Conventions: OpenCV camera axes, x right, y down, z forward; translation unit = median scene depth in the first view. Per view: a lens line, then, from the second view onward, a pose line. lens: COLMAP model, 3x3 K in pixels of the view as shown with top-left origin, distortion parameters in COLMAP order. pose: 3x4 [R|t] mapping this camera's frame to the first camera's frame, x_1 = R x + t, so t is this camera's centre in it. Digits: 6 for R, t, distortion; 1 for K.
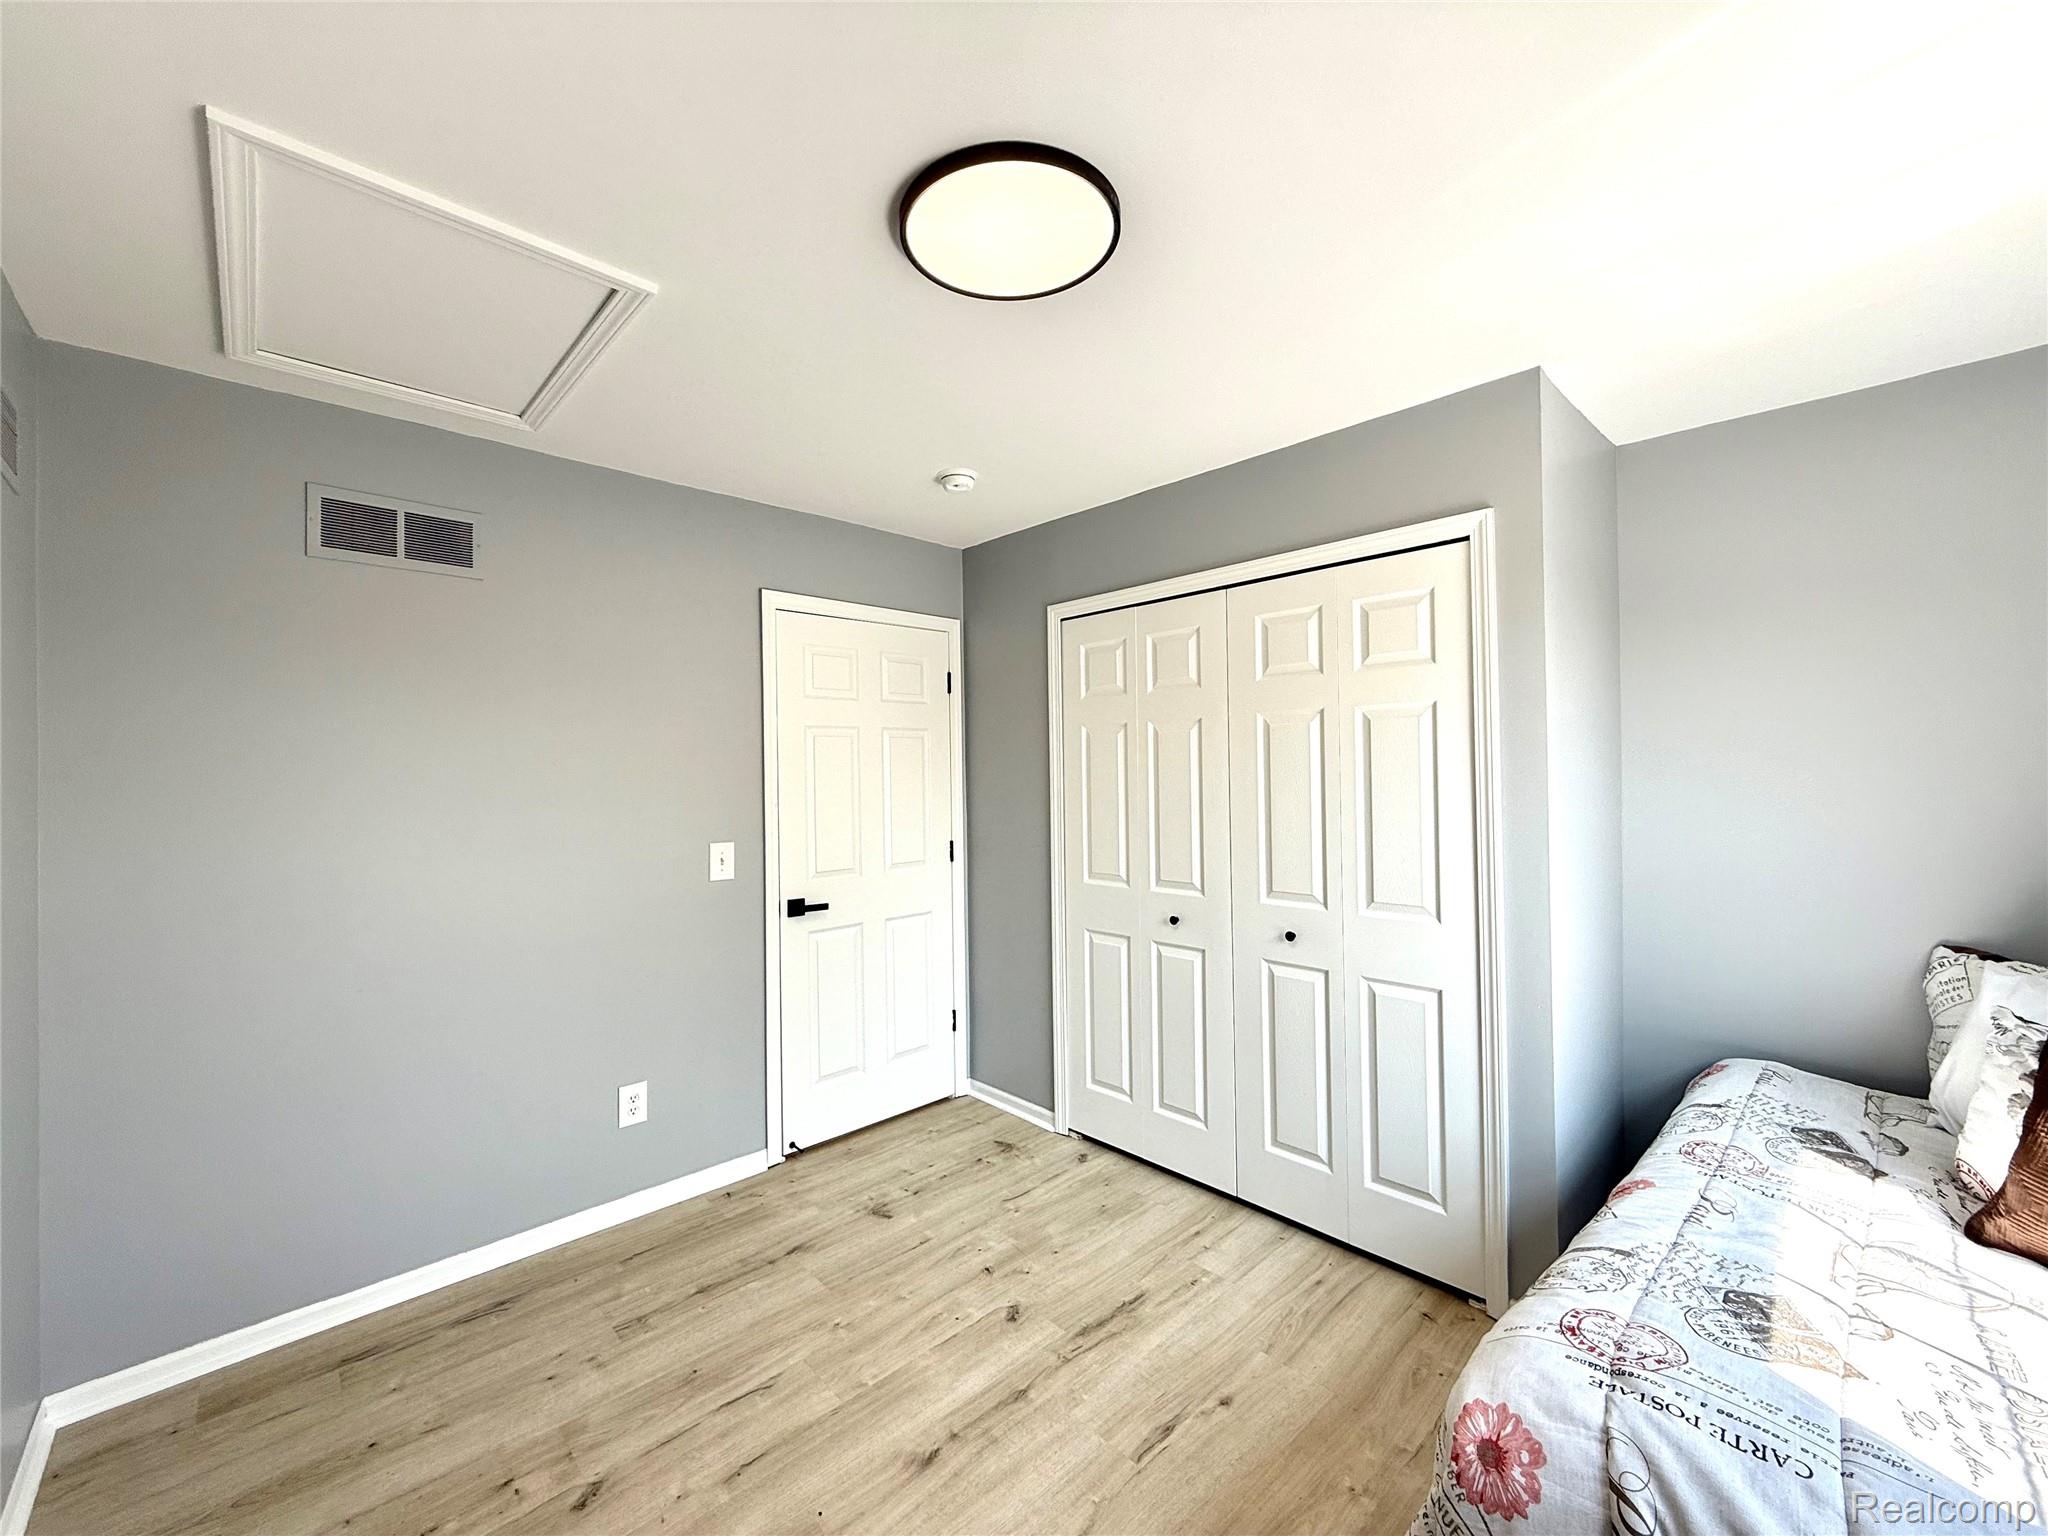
lens RADIAL K [[816.6, 0, 1016.7], [0, 816.6, 766.4], [0, 0, 1]] dist [-0.000225, 0.000117]
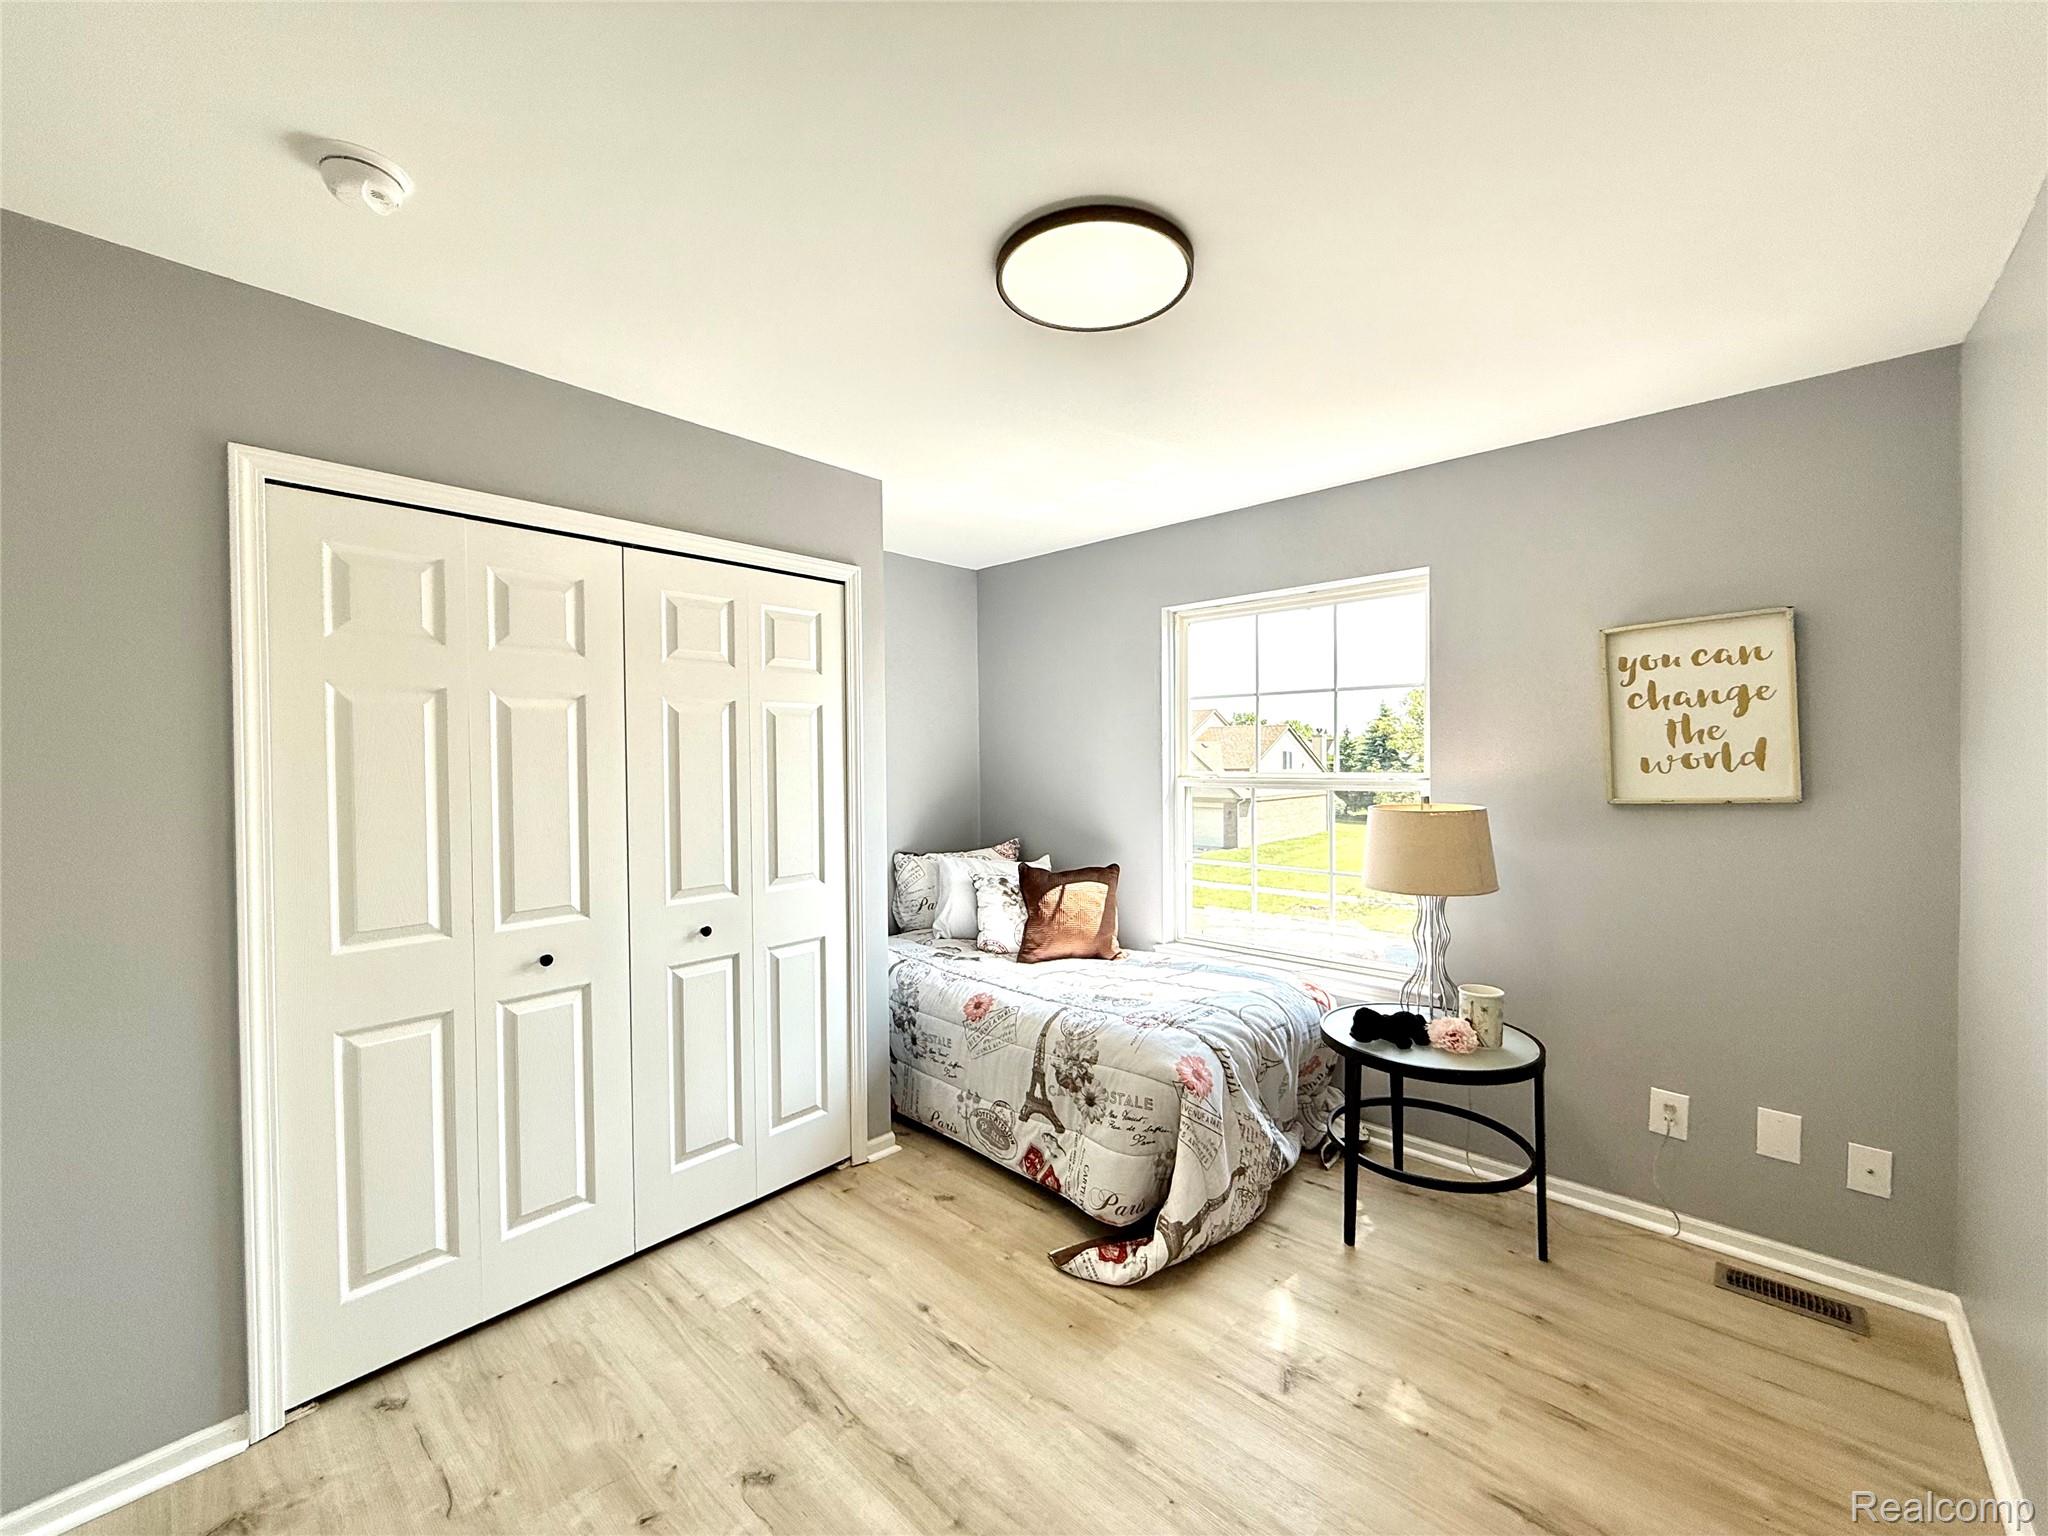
lens RADIAL K [[816.6, 0, 1016.7], [0, 816.6, 766.4], [0, 0, 1]] dist [-0.000225, 0.000117]
pose [[-0.068216, -0.001869, 0.997669, -0.818745], [0.000301, 0.999998, 0.001894, 0.011872], [-0.997671, 0.000429, -0.068215, 0.863110]]
